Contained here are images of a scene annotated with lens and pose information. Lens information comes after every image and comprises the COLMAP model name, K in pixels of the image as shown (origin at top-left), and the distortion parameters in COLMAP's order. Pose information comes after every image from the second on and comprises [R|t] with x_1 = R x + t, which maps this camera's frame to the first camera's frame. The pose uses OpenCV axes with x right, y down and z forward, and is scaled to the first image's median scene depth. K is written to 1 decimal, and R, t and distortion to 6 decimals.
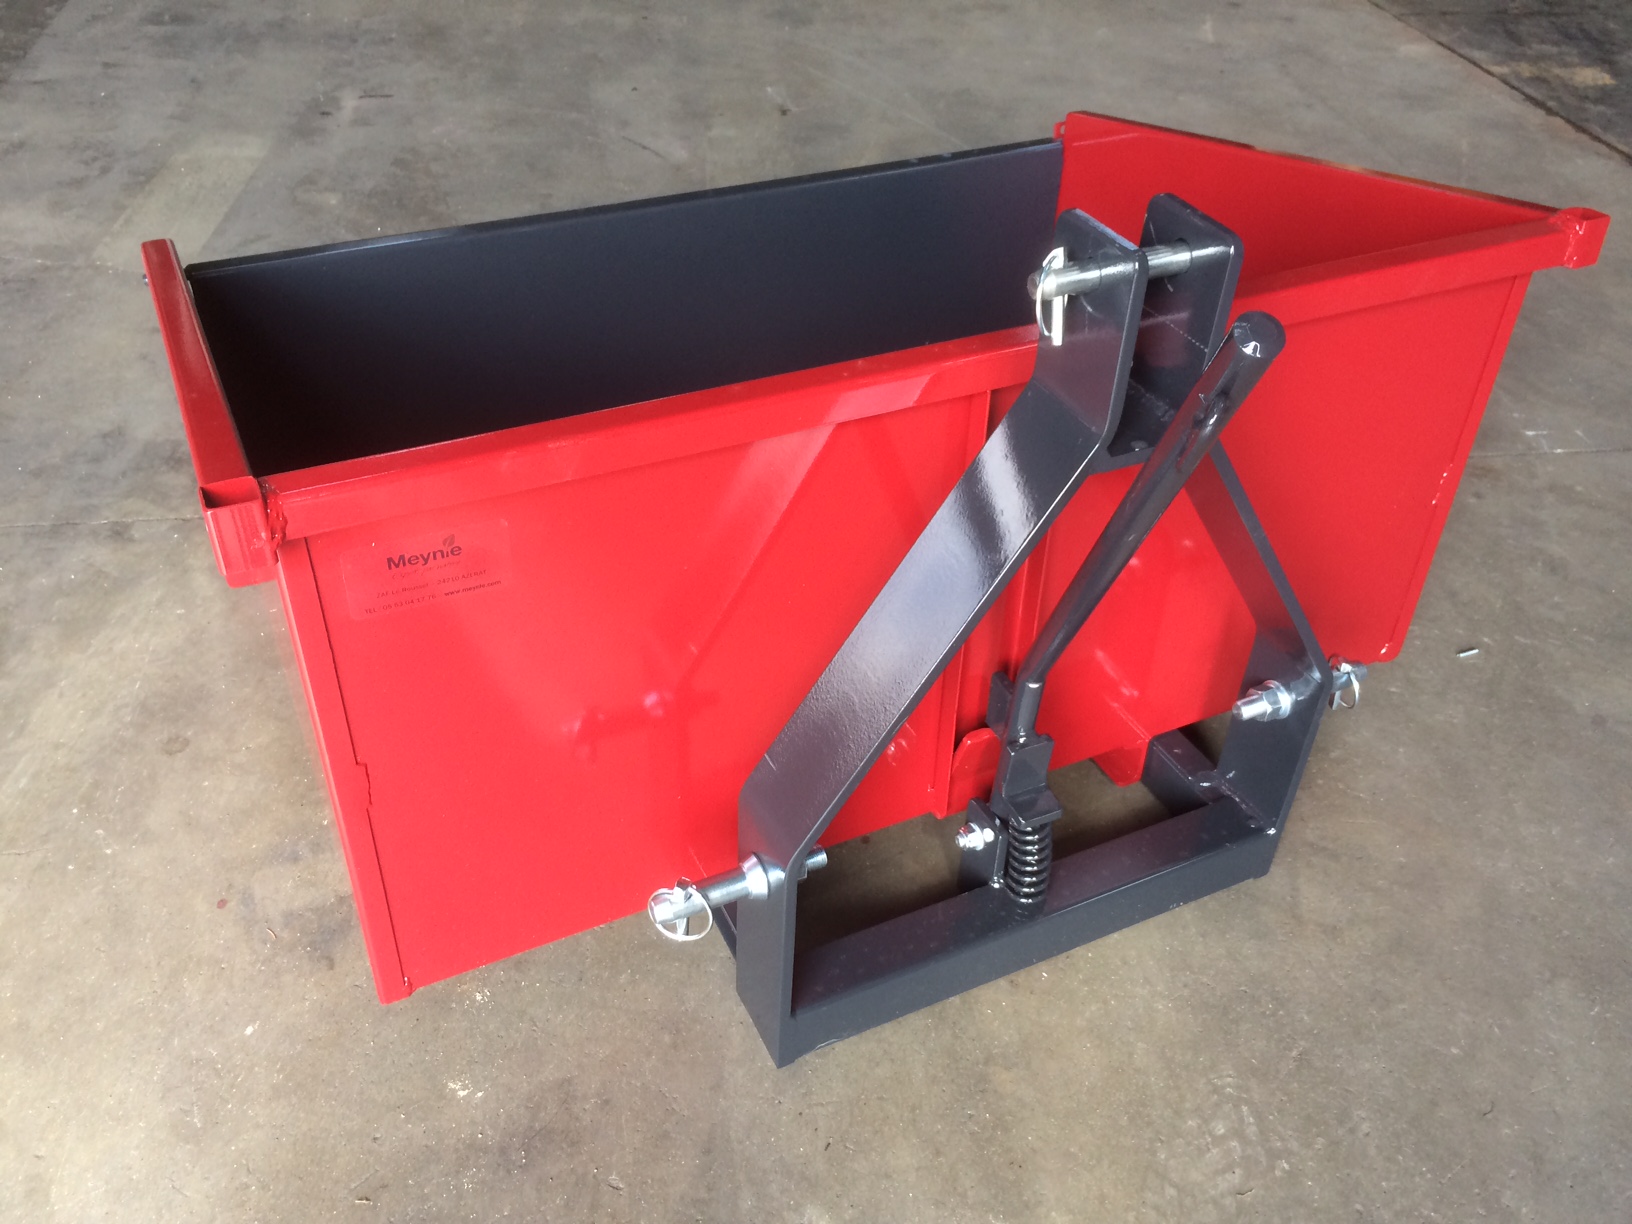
lens RADIAL K [[1410.9, 0, 810.0], [0, 1410.9, 610.5], [0, 0, 1]] dist [0.076284, -0.114108]
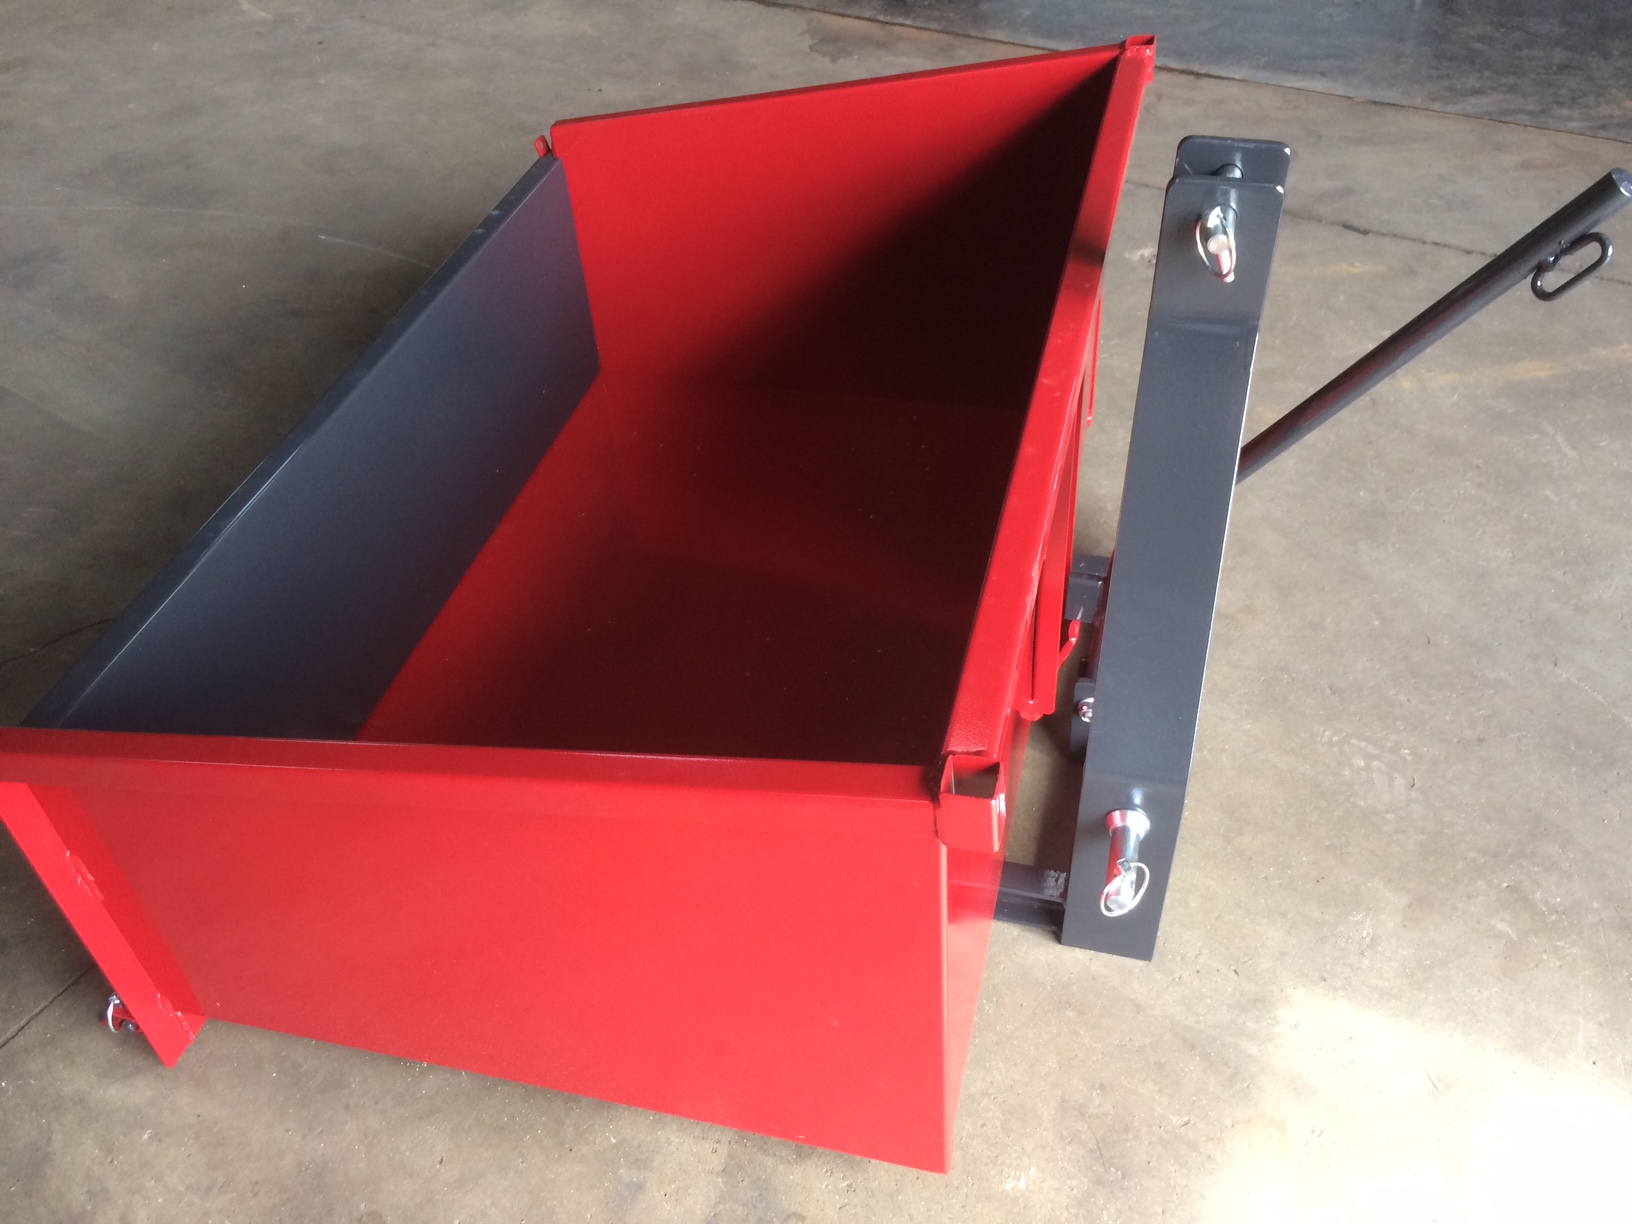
lens RADIAL K [[1410.9, 0, 810.0], [0, 1410.9, 610.5], [0, 0, 1]] dist [0.076284, -0.114108]
pose [[0.642432, -0.551577, 0.532019, -0.655579], [0.516879, 0.824421, 0.230578, -0.316416], [-0.565789, 0.126858, 0.814733, 0.191164]]
